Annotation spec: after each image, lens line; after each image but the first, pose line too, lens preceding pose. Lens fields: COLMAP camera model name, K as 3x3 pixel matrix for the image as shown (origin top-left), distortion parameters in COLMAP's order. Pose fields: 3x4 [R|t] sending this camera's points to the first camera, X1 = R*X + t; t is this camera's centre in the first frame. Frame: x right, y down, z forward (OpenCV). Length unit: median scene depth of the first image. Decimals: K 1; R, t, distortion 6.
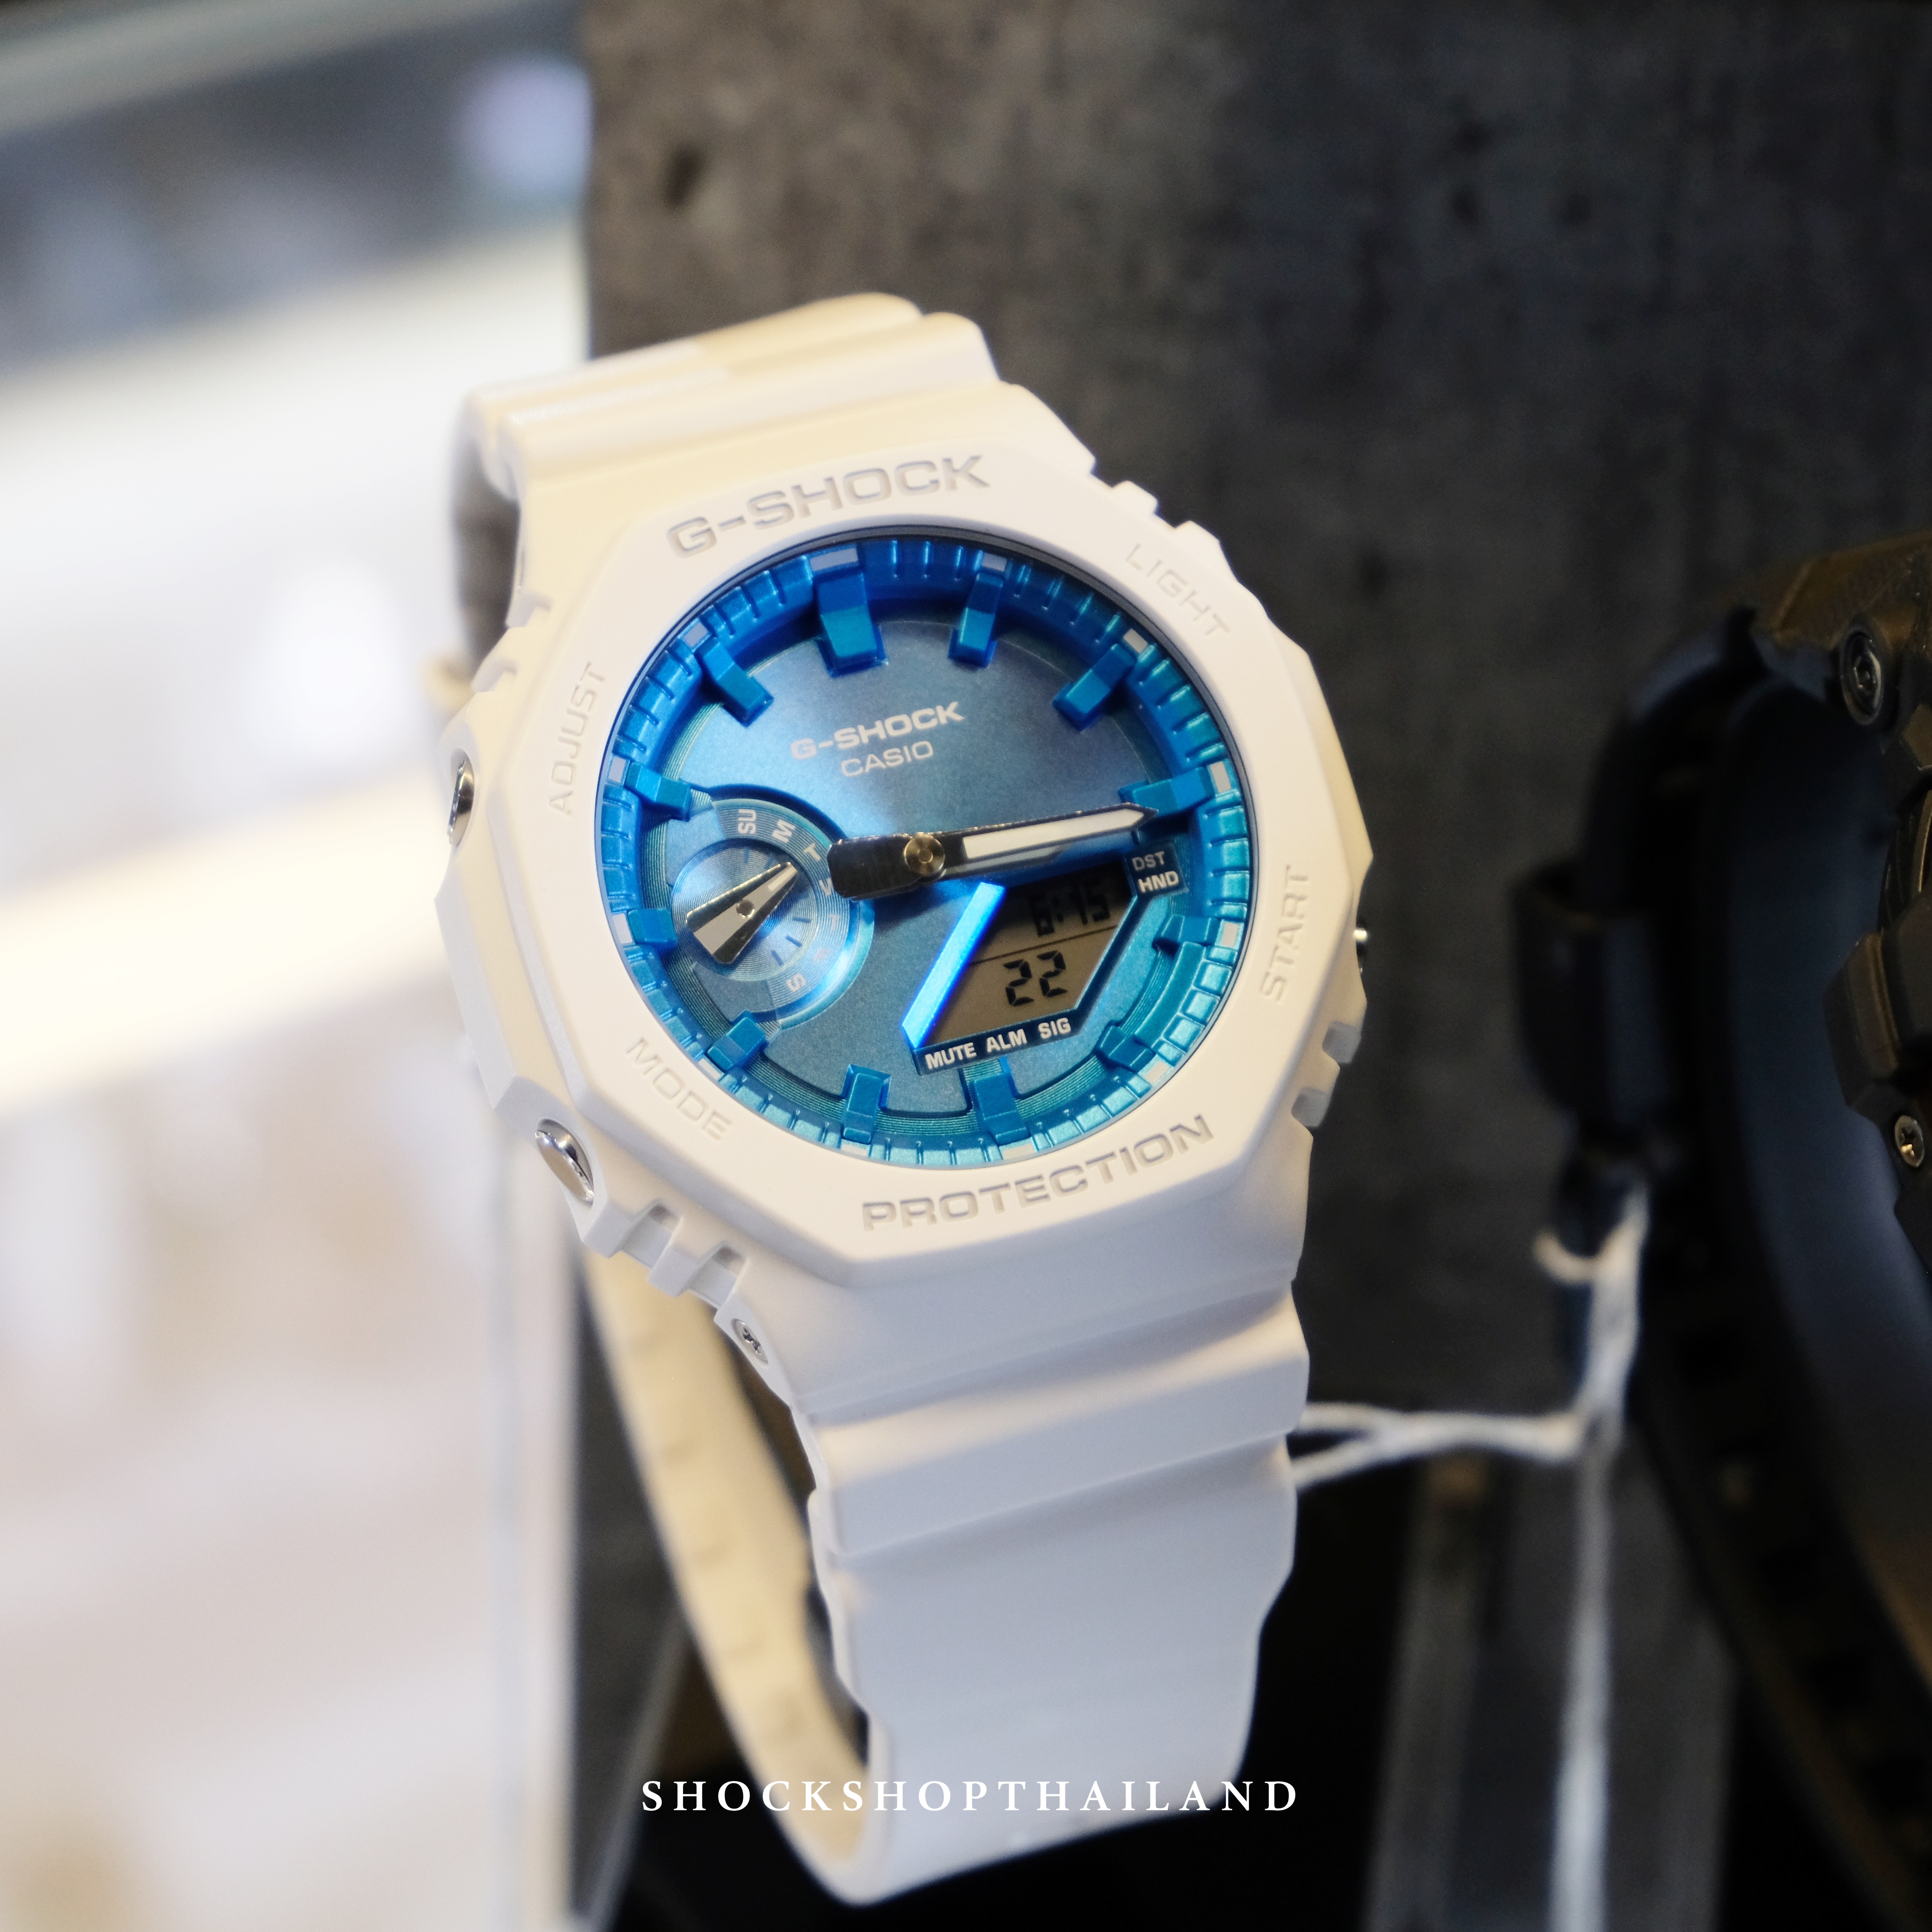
lens RADIAL K [[5683.9, 0, 966.0], [0, 5683.9, 966.0], [0, 0, 1]] dist [-0.436106, 0.506320]
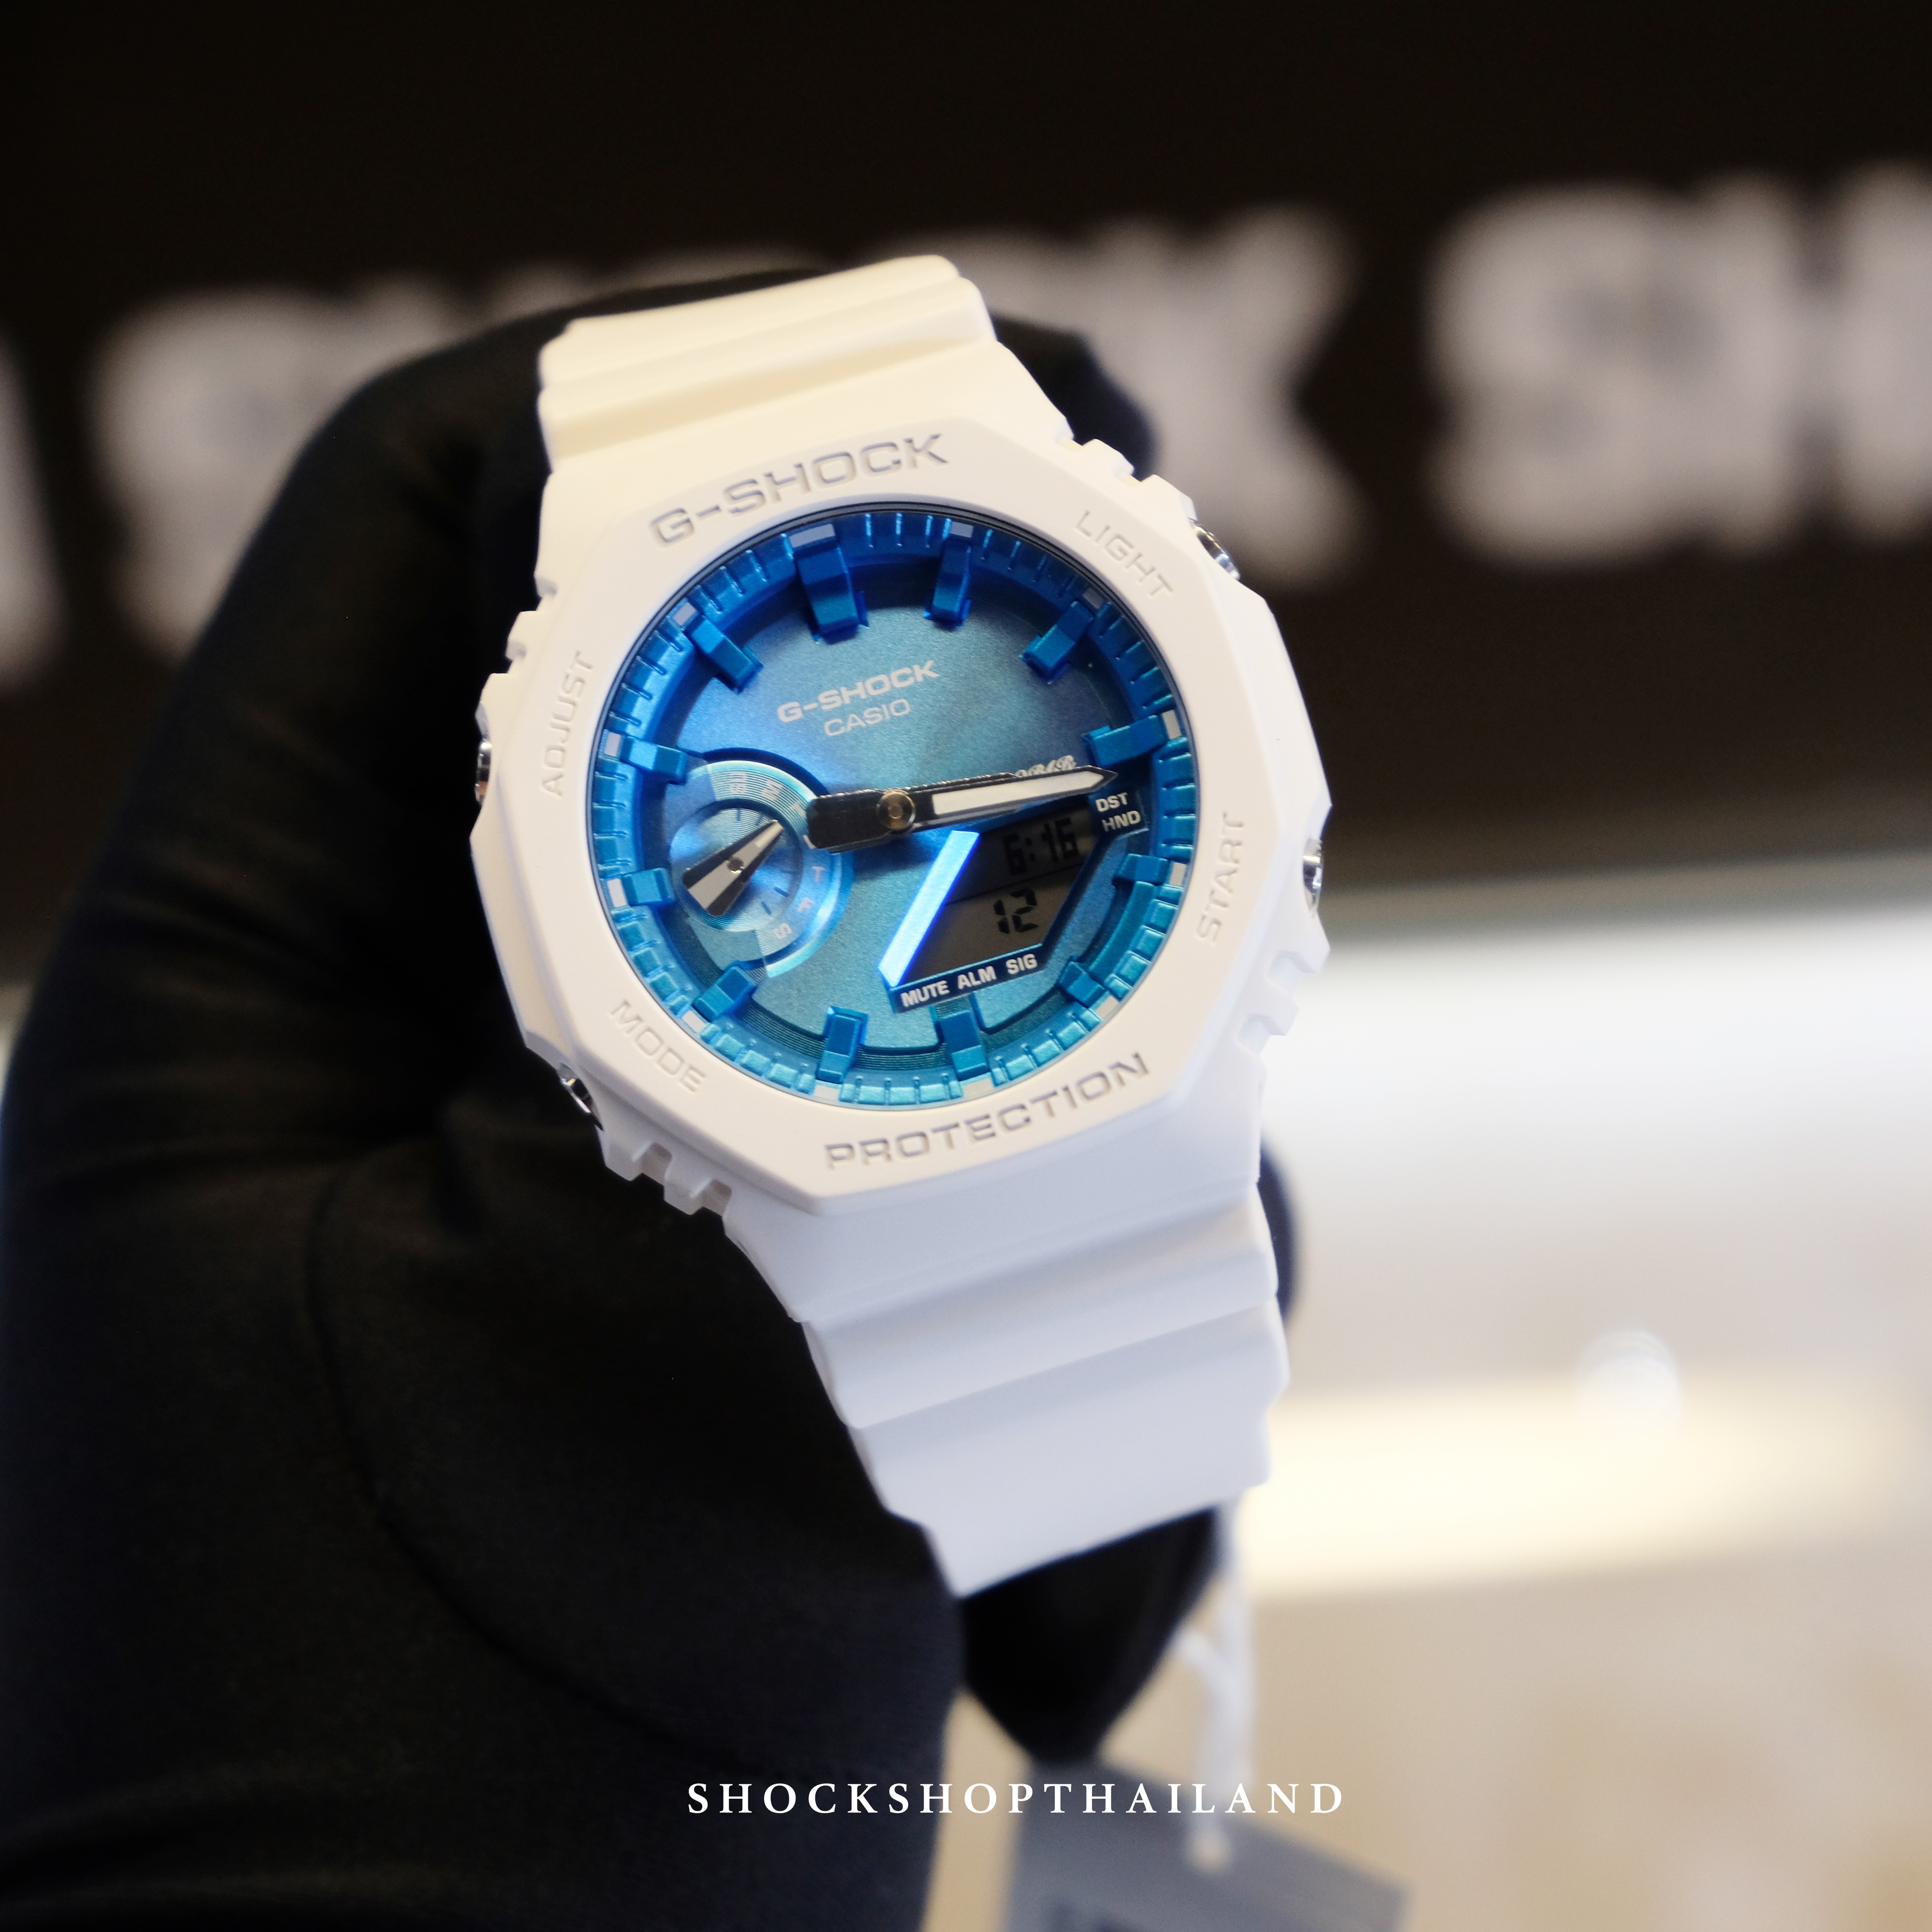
lens RADIAL K [[5683.9, 0, 966.0], [0, 5683.9, 966.0], [0, 0, 1]] dist [-0.436106, 0.506320]
pose [[0.976330, -0.014446, -0.215802, 0.240972], [0.047527, 0.987709, 0.148904, -0.151878], [0.210999, -0.155636, 0.965017, -0.055558]]
